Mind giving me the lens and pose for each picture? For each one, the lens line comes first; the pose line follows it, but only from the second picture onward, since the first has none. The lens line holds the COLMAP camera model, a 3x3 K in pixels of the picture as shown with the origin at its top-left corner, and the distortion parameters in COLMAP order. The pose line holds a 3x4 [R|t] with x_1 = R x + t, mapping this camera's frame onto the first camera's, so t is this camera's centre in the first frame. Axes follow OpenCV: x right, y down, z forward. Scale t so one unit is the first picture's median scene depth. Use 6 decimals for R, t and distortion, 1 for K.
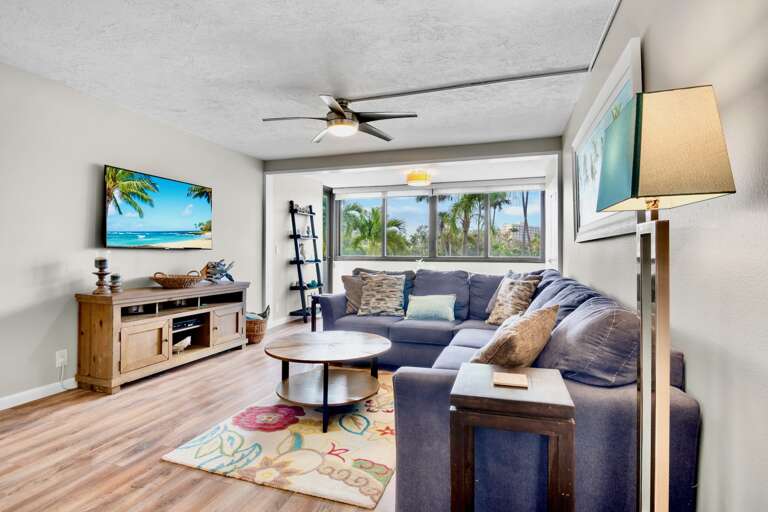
lens RADIAL K [[379.0, 0, 381.1], [0, 379.0, 249.1], [0, 0, 1]] dist [-0.001828, -0.000367]
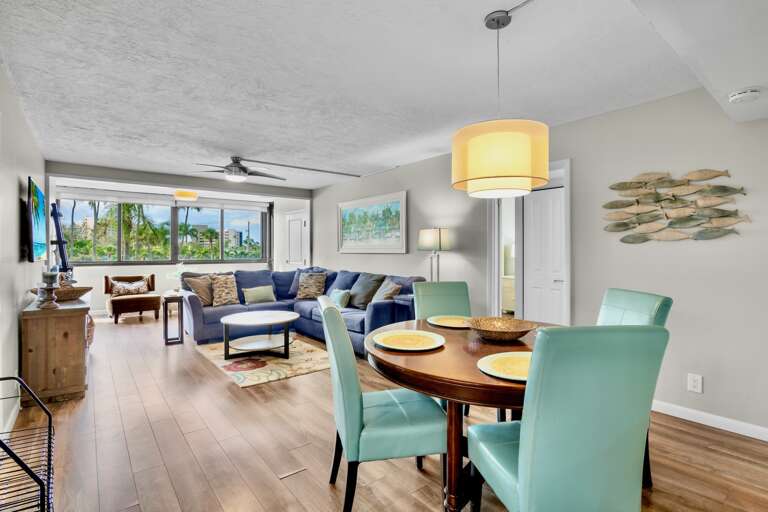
lens RADIAL K [[379.0, 0, 381.1], [0, 379.0, 249.1], [0, 0, 1]] dist [-0.001828, -0.000367]
pose [[0.537874, -0.001236, 0.843025, -1.154525], [-0.007202, 0.999956, 0.006062, -0.054231], [-0.842995, -0.009332, 0.537841, -0.296969]]
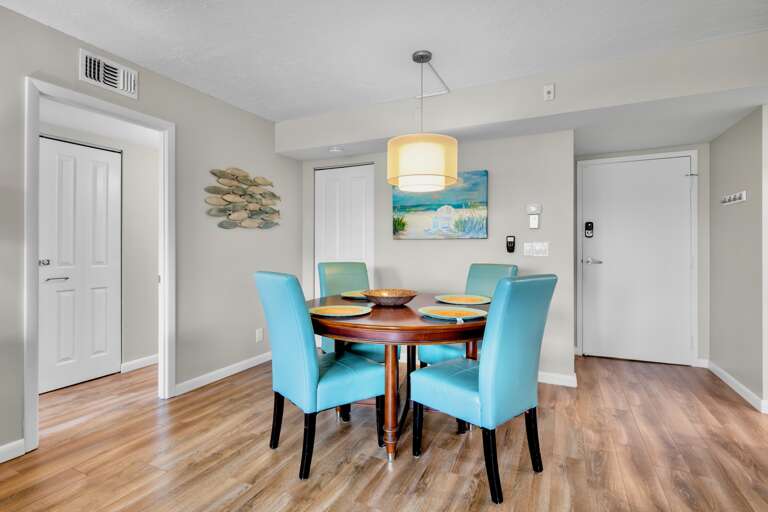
lens RADIAL K [[372.1, 0, 387.2], [0, 372.1, 249.4], [0, 0, 1]] dist [0.000353, 0.000028]
pose [[-0.993985, -0.004492, 0.109424, -0.503569], [-0.004674, 0.999988, -0.001403, -0.007009], [-0.109416, -0.001906, -0.993994, 0.742664]]
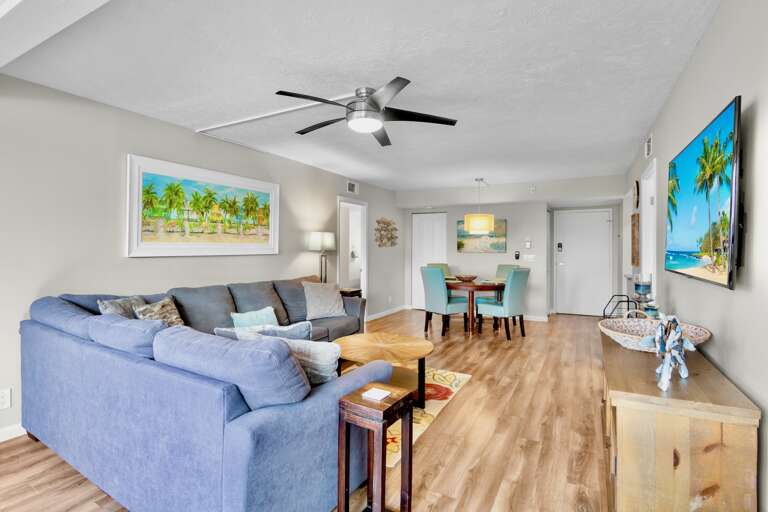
lens RADIAL K [[362.7, 0, 384.0], [0, 362.7, 256.0], [0, 0, 1]] dist [0.000277, -0.000042]
pose [[-0.985951, -0.012133, 0.166591, -0.306840], [-0.010147, 0.999867, 0.012768, -0.041502], [-0.166724, 0.010898, -0.985943, 1.962621]]
